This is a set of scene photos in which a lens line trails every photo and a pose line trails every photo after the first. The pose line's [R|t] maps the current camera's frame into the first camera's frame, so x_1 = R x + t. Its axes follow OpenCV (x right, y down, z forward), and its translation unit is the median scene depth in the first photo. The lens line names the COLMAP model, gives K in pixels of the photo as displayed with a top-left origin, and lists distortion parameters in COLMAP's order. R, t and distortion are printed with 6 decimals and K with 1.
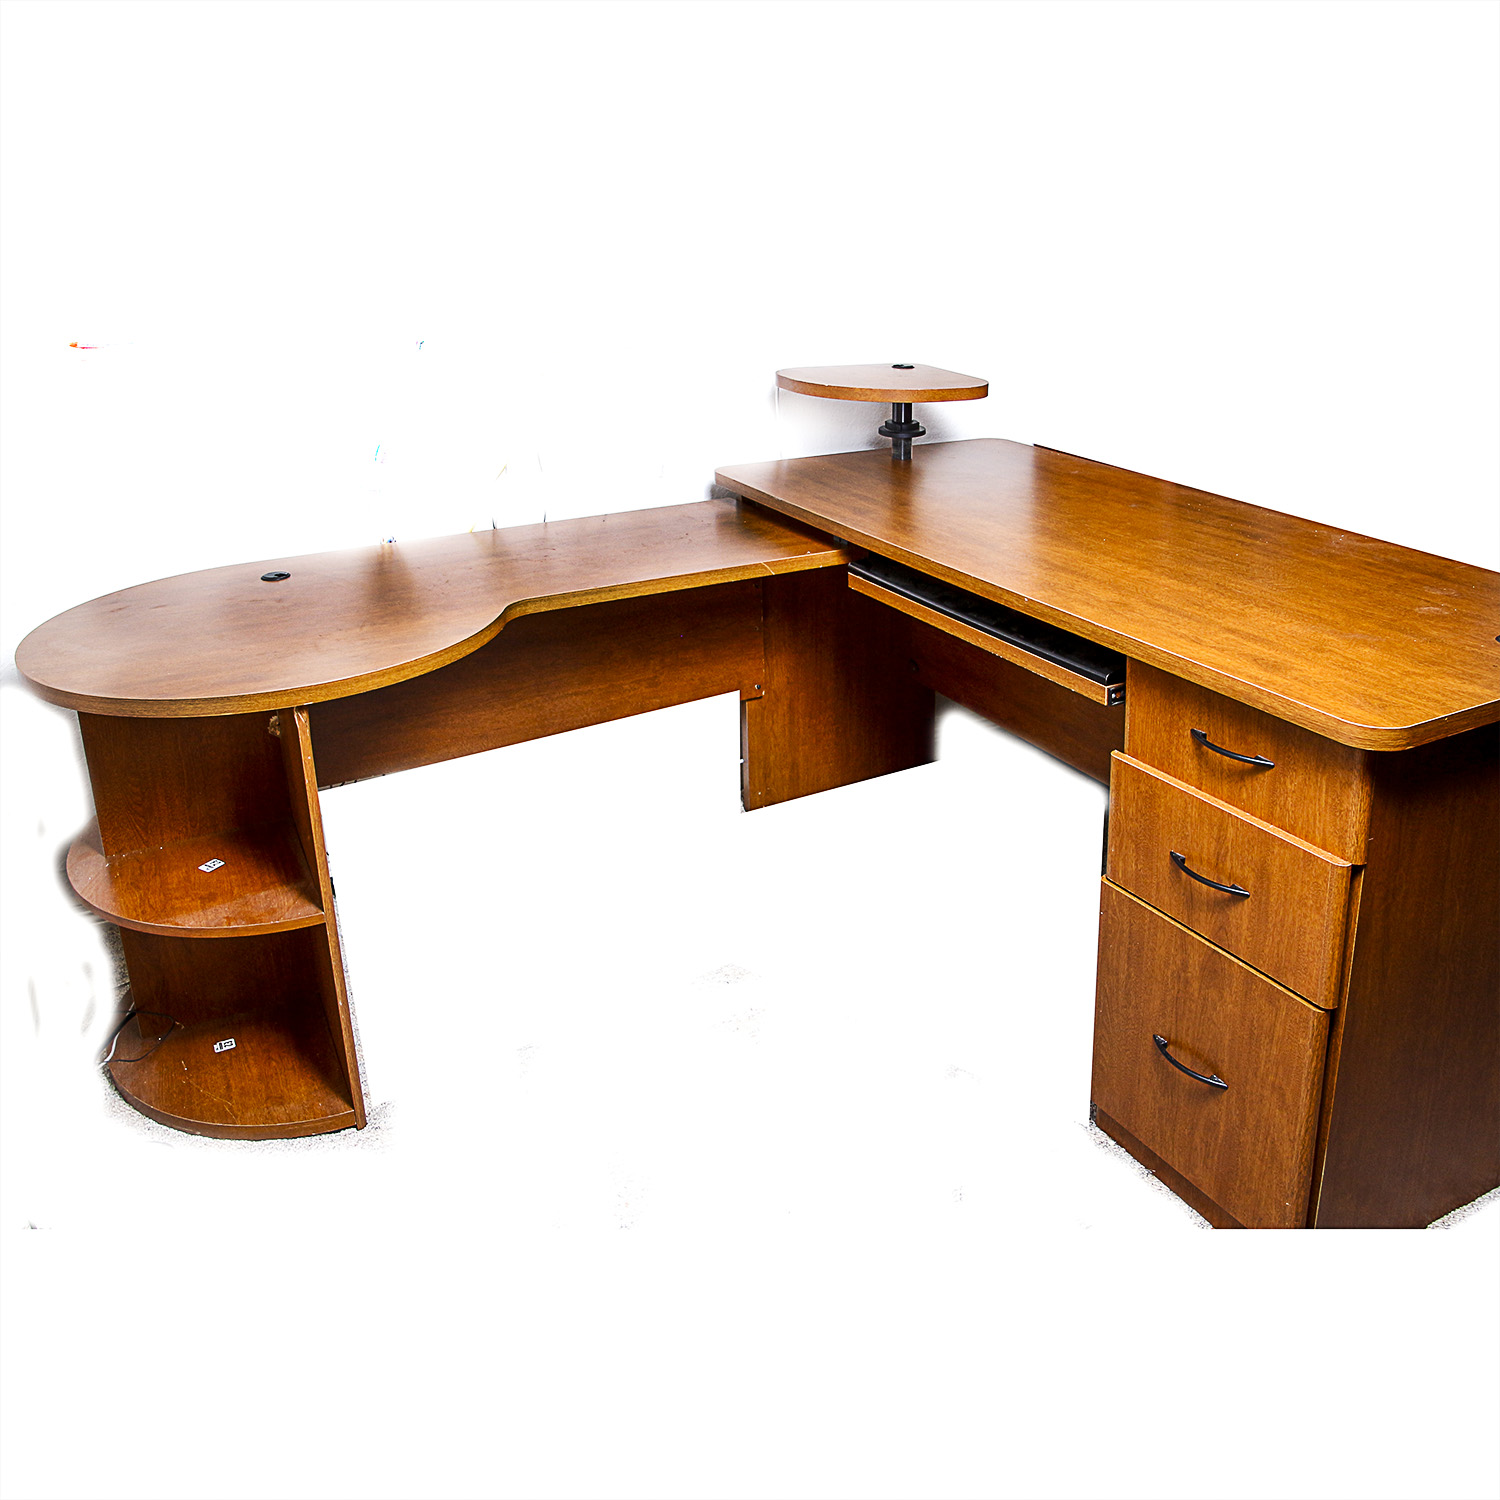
lens RADIAL K [[1310.6, 0, 757.5], [0, 1310.6, 757.8], [0, 0, 1]] dist [-0.116760, 0.036963]
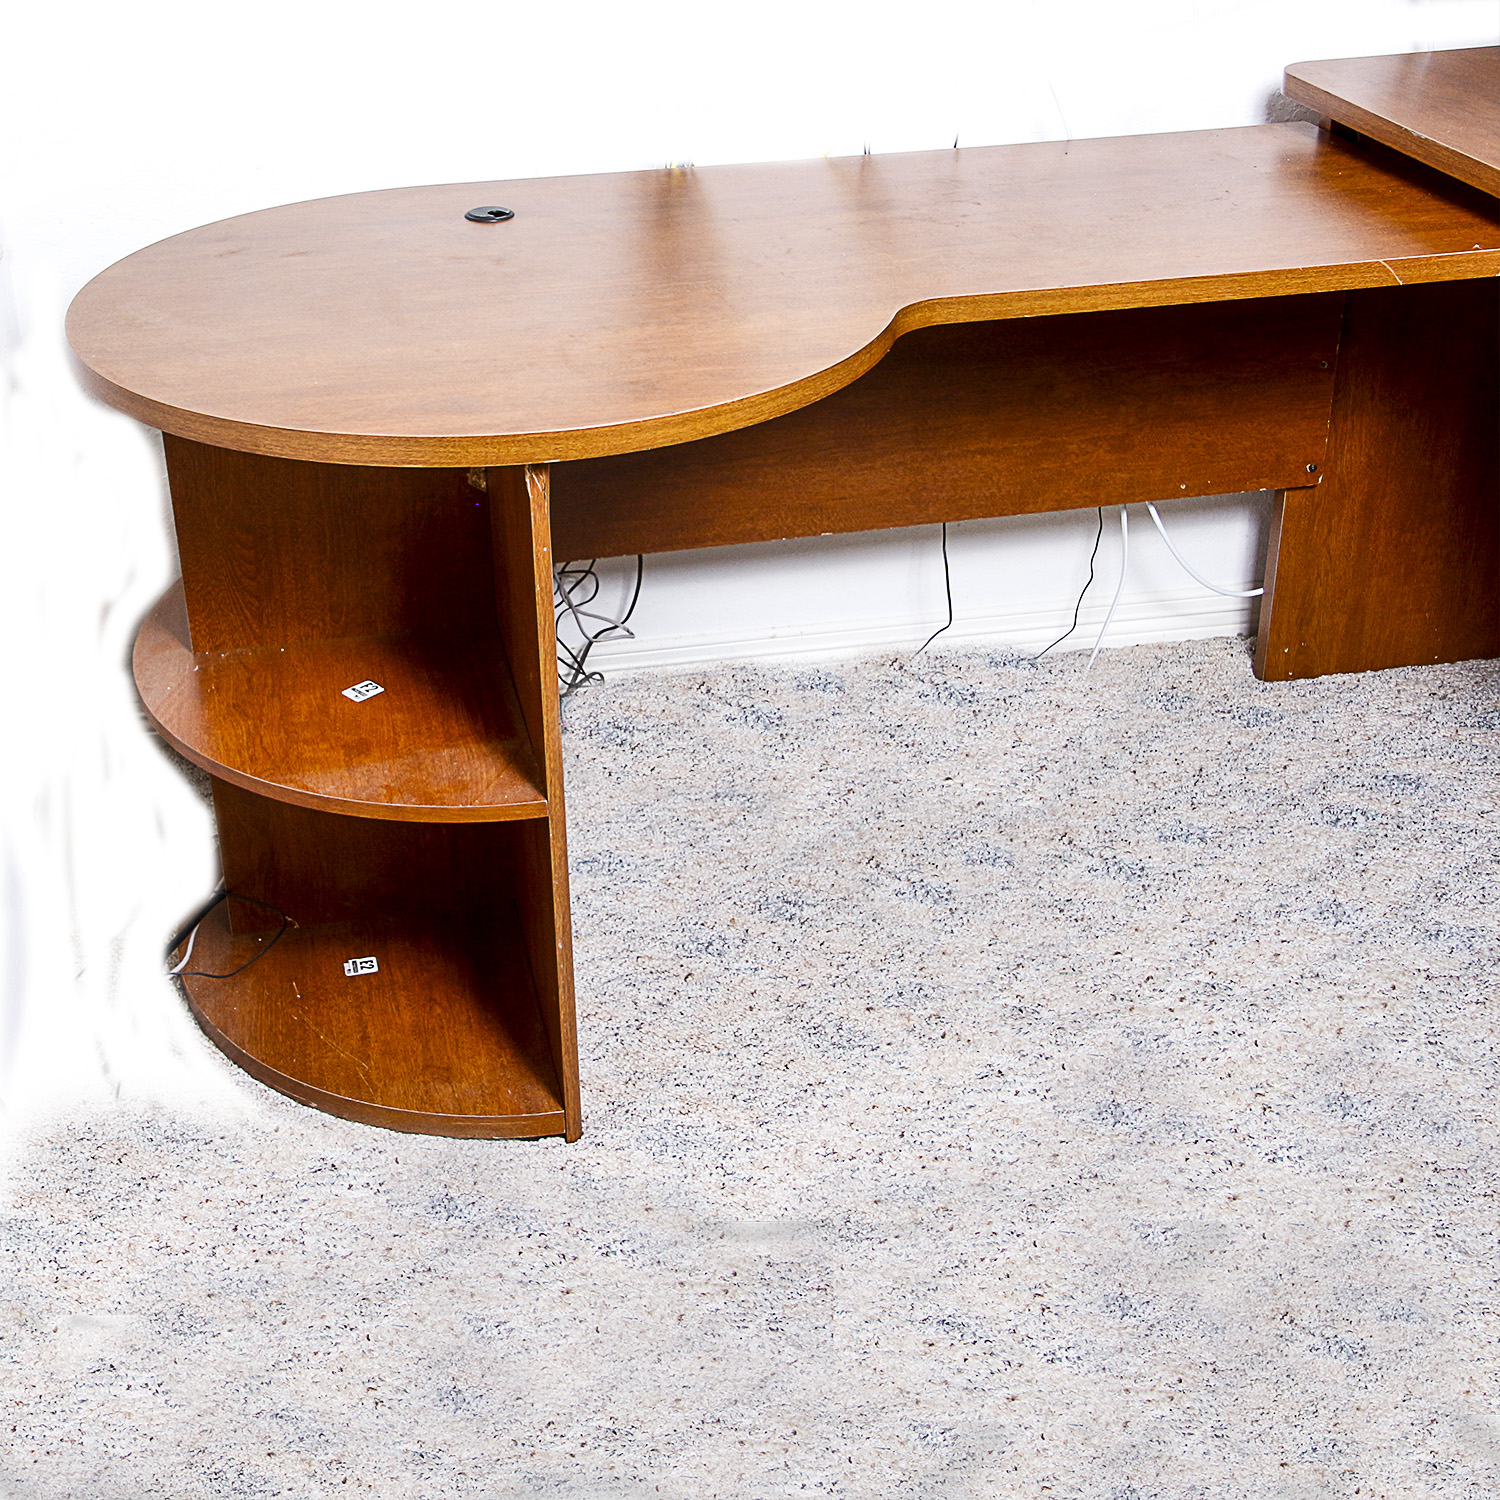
lens RADIAL K [[2043.7, 0, 738.5], [0, 2043.7, 746.1], [0, 0, 1]] dist [-0.022992, 0.000000]
pose [[0.976291, 0.099722, -0.192124, -0.059491], [-0.073923, 0.987799, 0.137070, -0.037710], [0.203449, -0.119618, 0.971751, 0.083062]]
